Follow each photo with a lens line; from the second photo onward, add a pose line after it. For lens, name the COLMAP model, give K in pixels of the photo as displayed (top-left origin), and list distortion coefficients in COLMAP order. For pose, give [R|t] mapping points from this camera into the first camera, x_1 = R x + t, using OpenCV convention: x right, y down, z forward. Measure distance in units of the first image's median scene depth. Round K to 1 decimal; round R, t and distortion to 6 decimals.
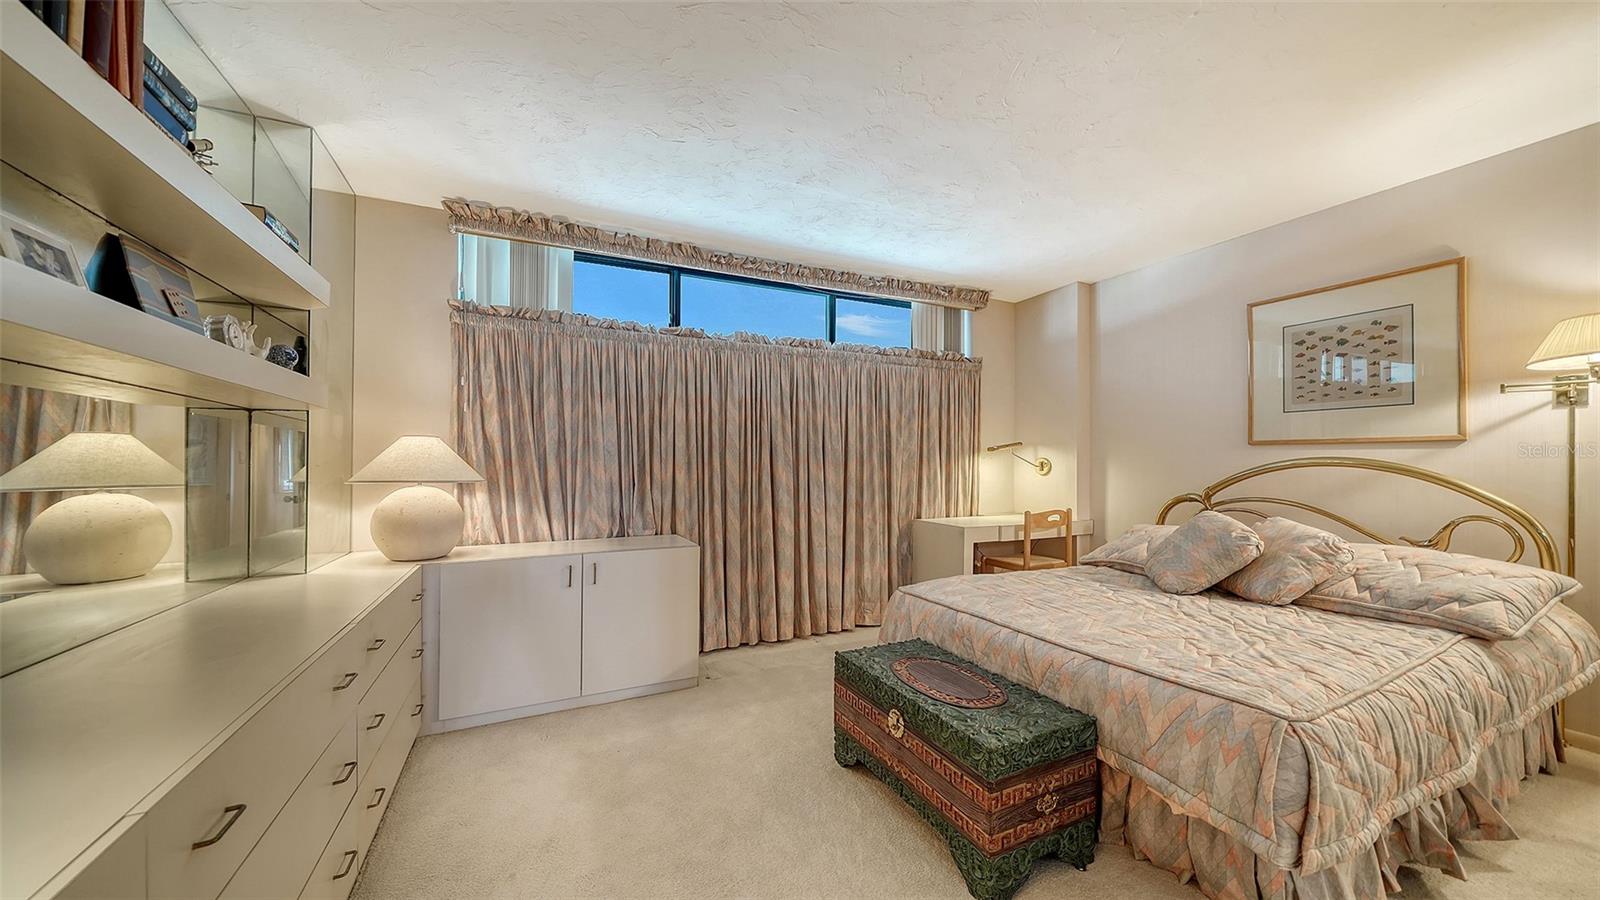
lens RADIAL K [[557.4, 0, 789.6], [0, 557.4, 453.0], [0, 0, 1]] dist [-0.000393, -0.000430]
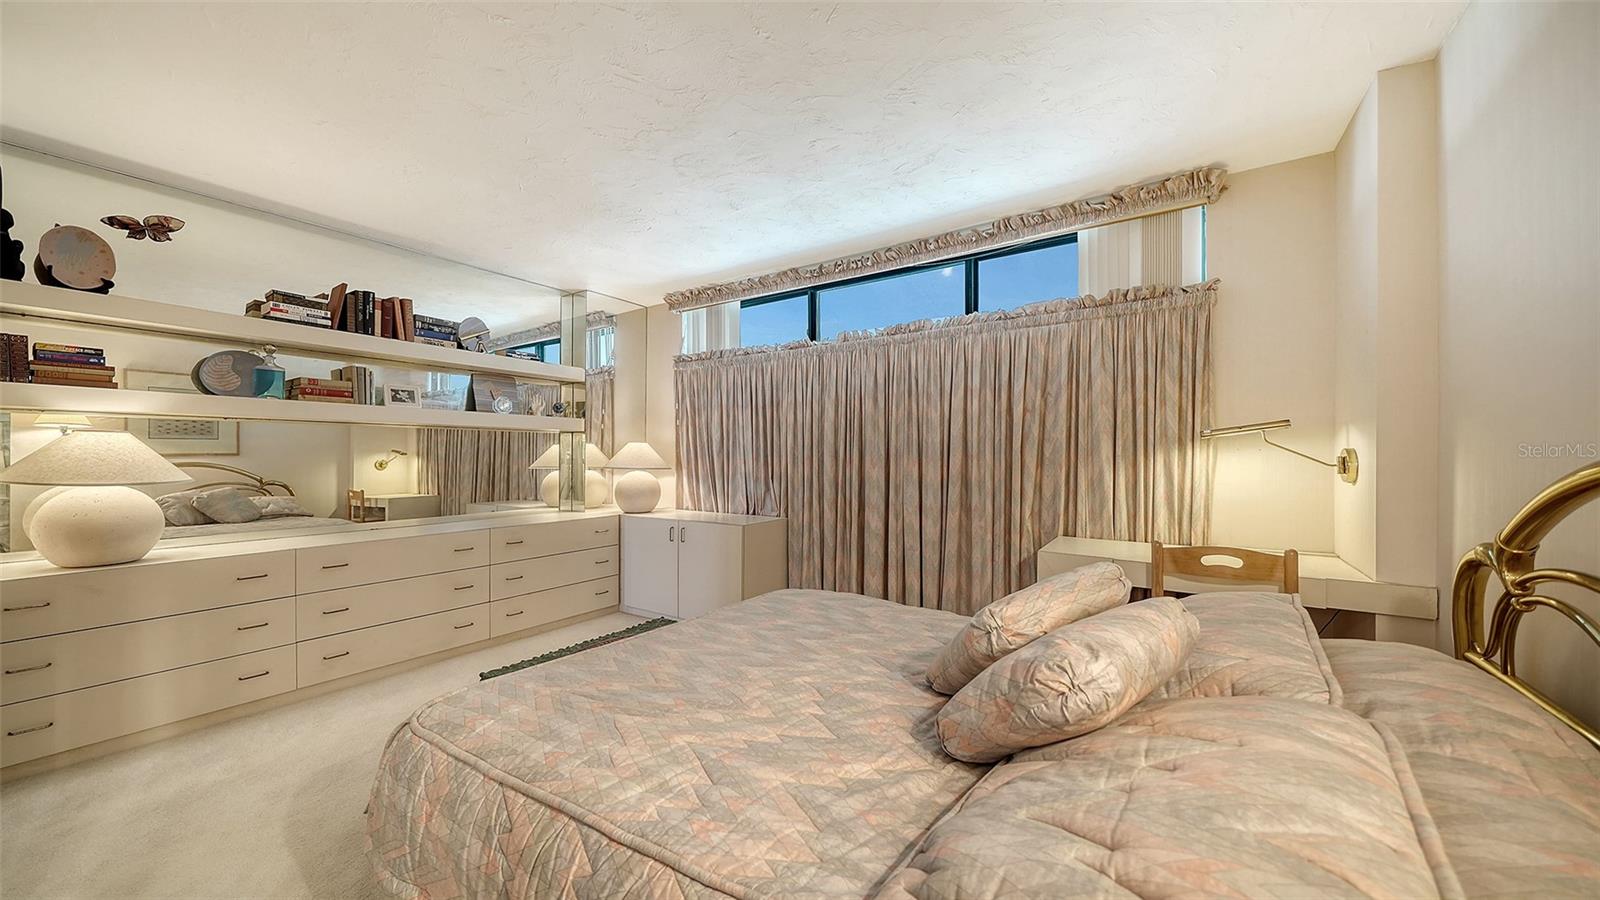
lens RADIAL K [[557.4, 0, 789.6], [0, 557.4, 453.0], [0, 0, 1]] dist [-0.000393, -0.000430]
pose [[0.503755, -0.000336, -0.863847, 0.832248], [0.023252, 0.999643, 0.013170, -0.007083], [0.863534, -0.026721, 0.503583, 0.406921]]
